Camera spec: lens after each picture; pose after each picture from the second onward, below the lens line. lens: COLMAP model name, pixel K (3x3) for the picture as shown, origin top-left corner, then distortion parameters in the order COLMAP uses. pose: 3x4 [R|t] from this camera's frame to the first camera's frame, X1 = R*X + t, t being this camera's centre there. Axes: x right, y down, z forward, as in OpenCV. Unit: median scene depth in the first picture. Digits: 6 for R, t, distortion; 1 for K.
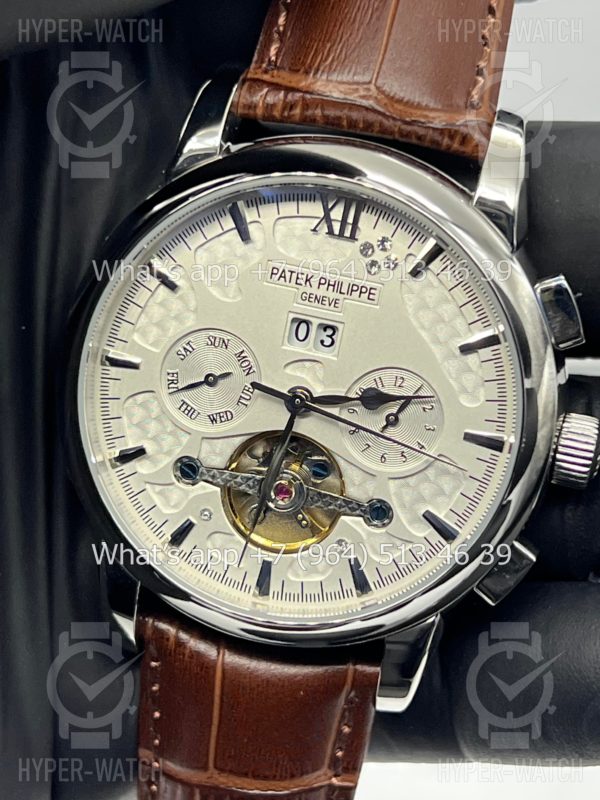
lens RADIAL K [[1947.6, 0, 301.7], [0, 1947.6, 399.9], [0, 0, 1]] dist [0.106602, 0.000000]
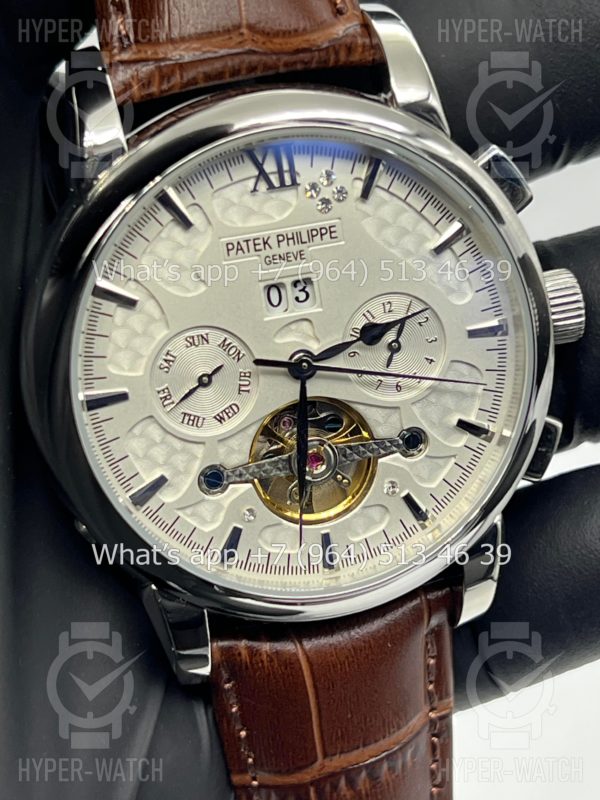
lens RADIAL K [[1947.6, 0, 325.6], [0, 1947.6, 407.2], [0, 0, 1]] dist [0.106602, 0.000000]
pose [[0.871884, -0.385383, 0.302155, -0.284414], [0.367971, 0.922693, 0.115047, -0.085049], [-0.323133, 0.010877, 0.946291, 0.095891]]
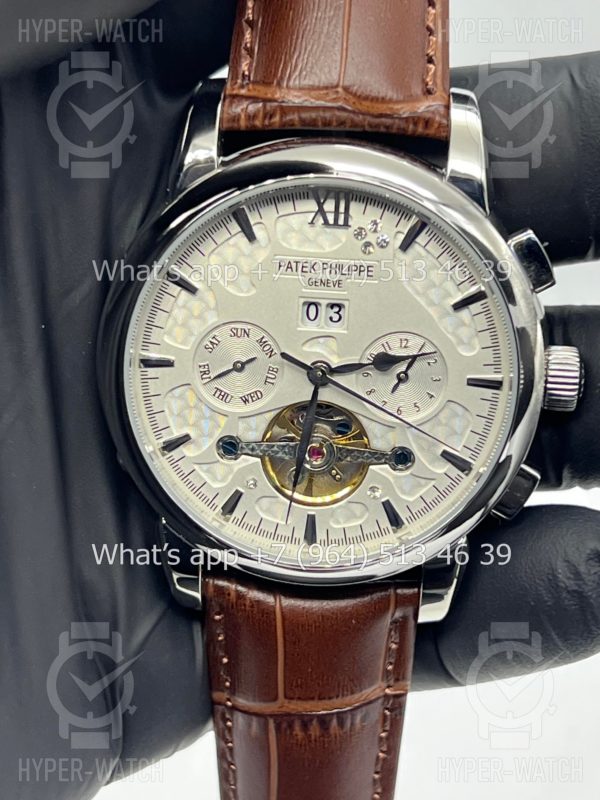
lens RADIAL K [[1947.6, 0, 293.2], [0, 1947.6, 402.1], [0, 0, 1]] dist [0.106602, 0.000000]
pose [[0.984702, -0.156893, 0.075804, -0.104895], [0.152000, 0.986138, 0.066536, -0.060483], [-0.085193, -0.053996, 0.994900, -0.132663]]
